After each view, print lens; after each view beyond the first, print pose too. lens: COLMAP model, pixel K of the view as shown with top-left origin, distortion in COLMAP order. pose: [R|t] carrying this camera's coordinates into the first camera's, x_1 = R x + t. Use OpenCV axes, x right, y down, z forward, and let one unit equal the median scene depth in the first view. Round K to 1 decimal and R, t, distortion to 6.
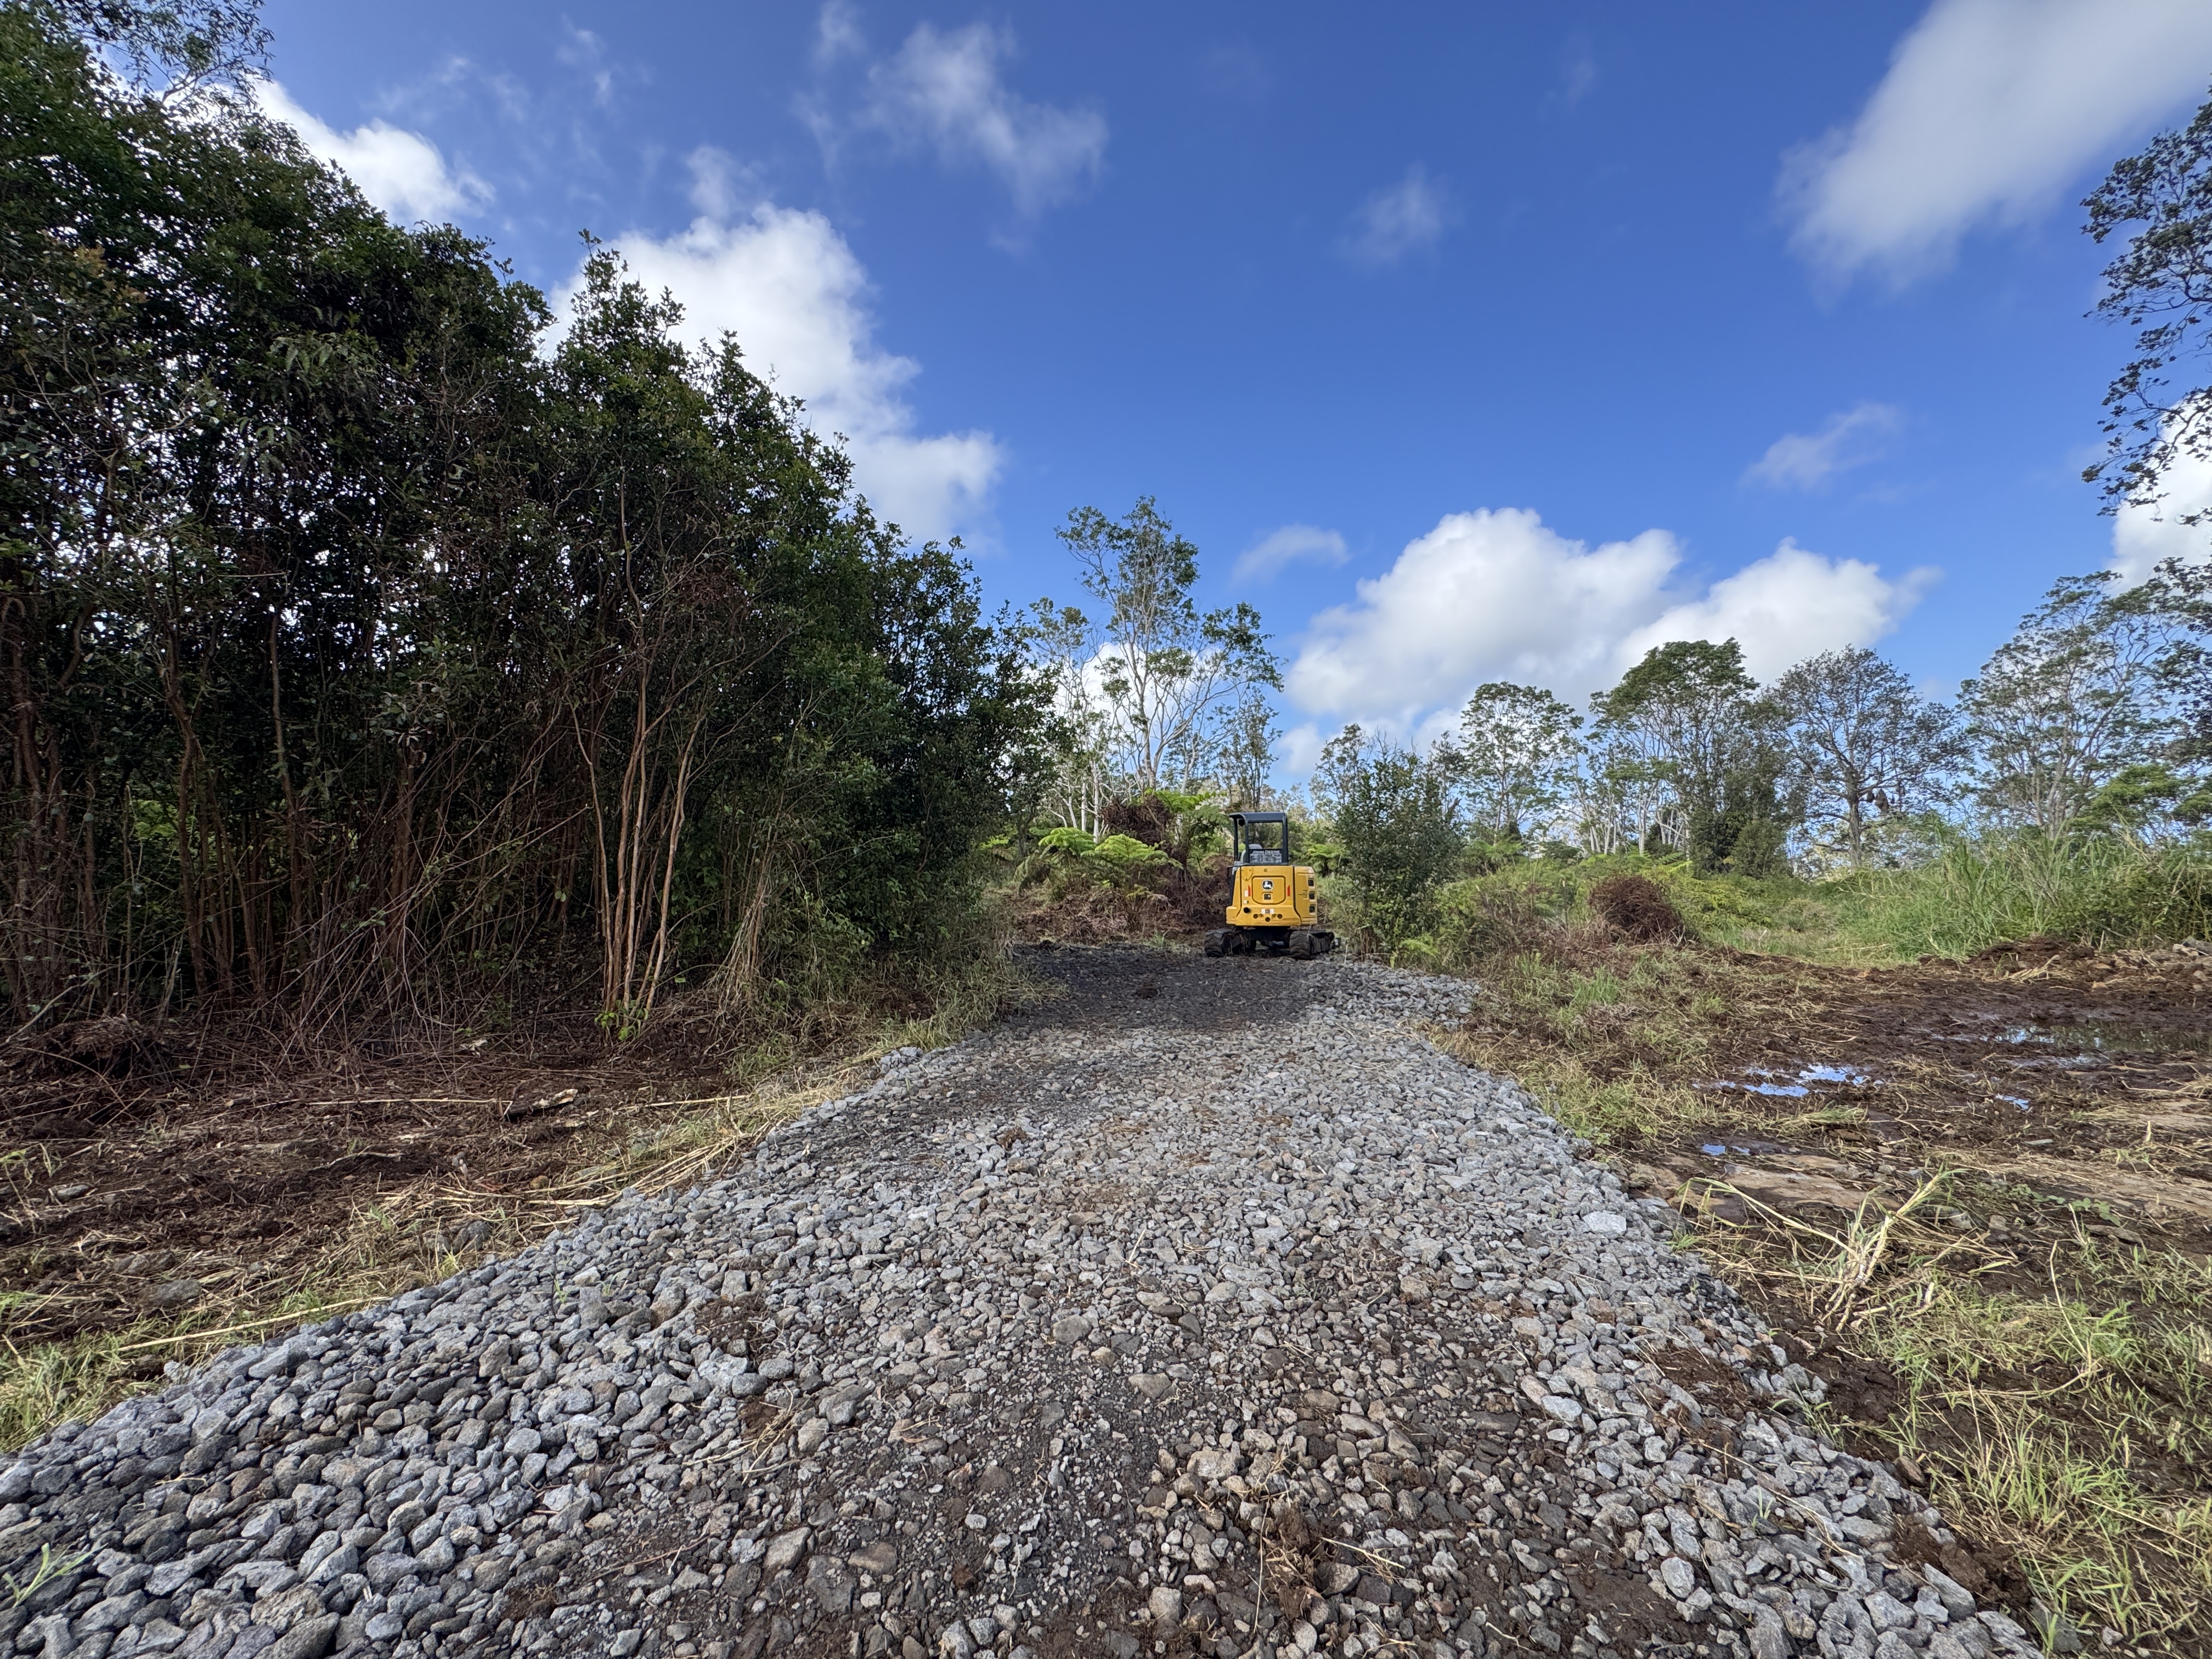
lens RADIAL K [[892.2, 0, 1107.3], [0, 892.2, 812.5], [0, 0, 1]] dist [0.003579, -0.000365]
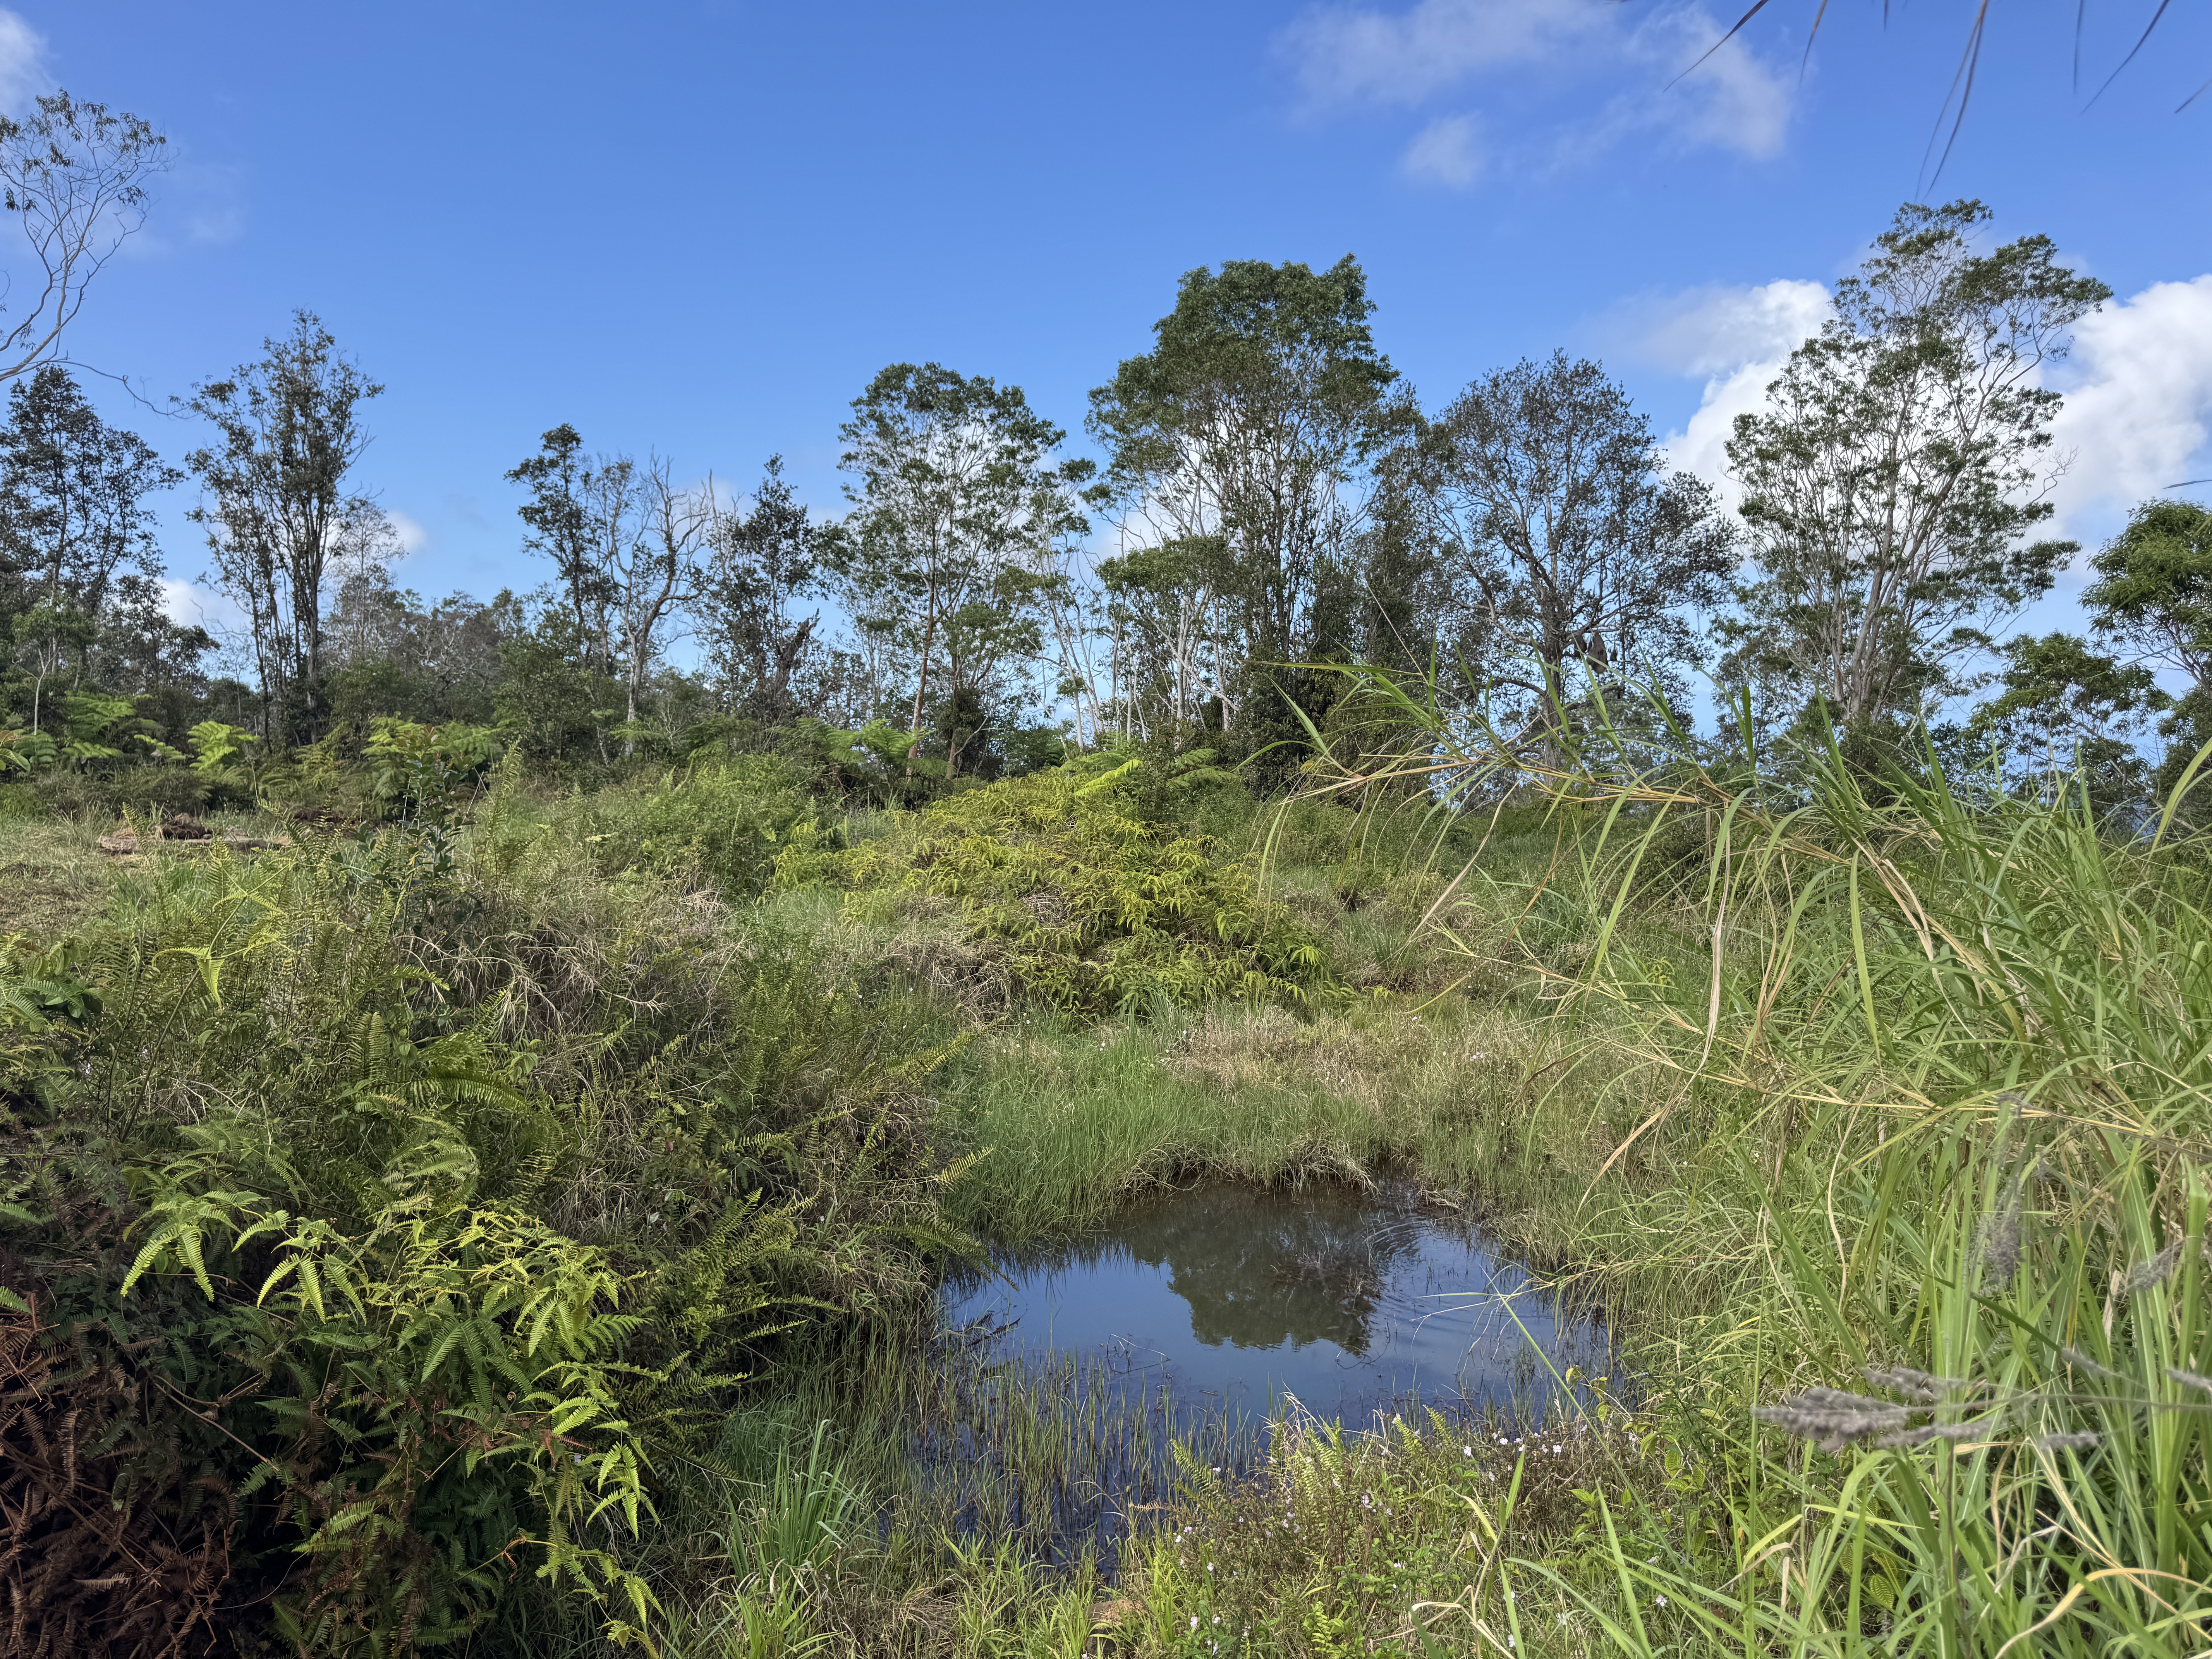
lens RADIAL K [[1543.7, 0, 1099.3], [0, 1543.7, 831.1], [0, 0, 1]] dist [0.001721, -0.004626]
pose [[0.914648, -0.015098, 0.403969, 1.778552], [-0.021090, 0.996159, 0.084981, 0.135001], [-0.403701, -0.086247, 0.910817, 2.174661]]
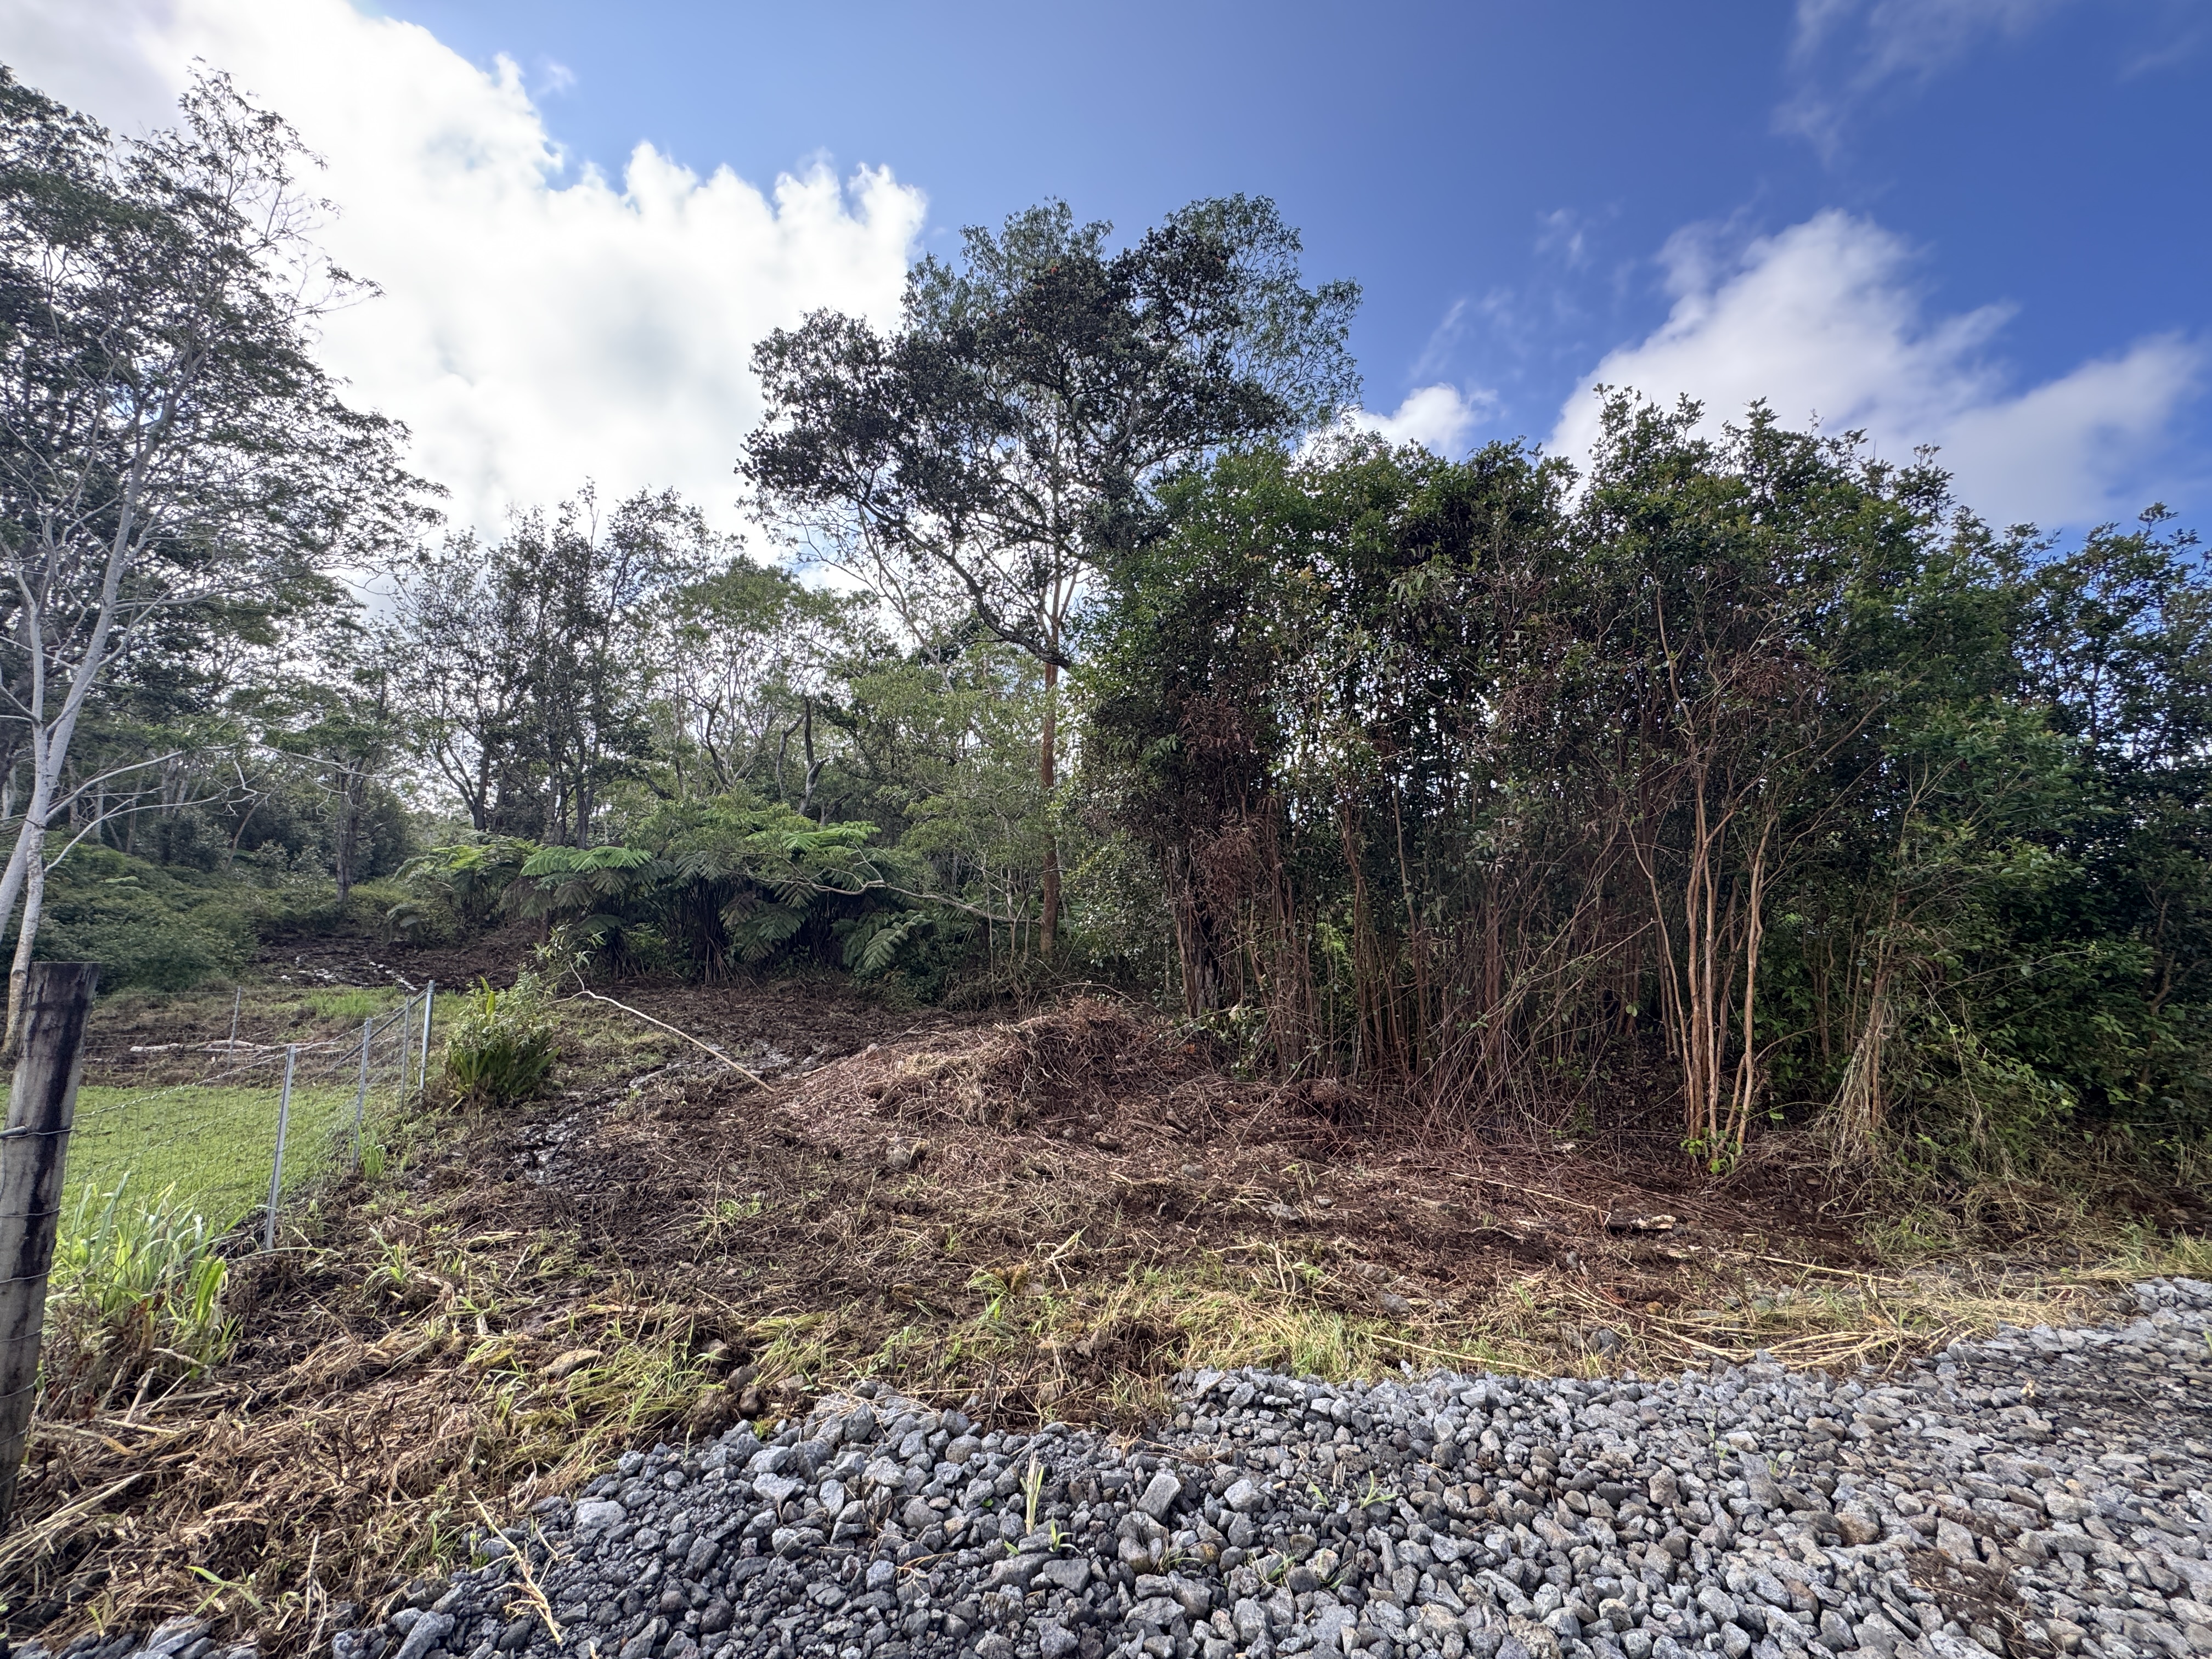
lens RADIAL K [[892.2, 0, 1103.8], [0, 892.2, 819.5], [0, 0, 1]] dist [0.003579, -0.000365]
pose [[0.502074, -0.122403, -0.856118, -0.021609], [0.025682, 0.991607, -0.126713, -0.007966], [0.864443, 0.041633, 0.501004, -0.029396]]
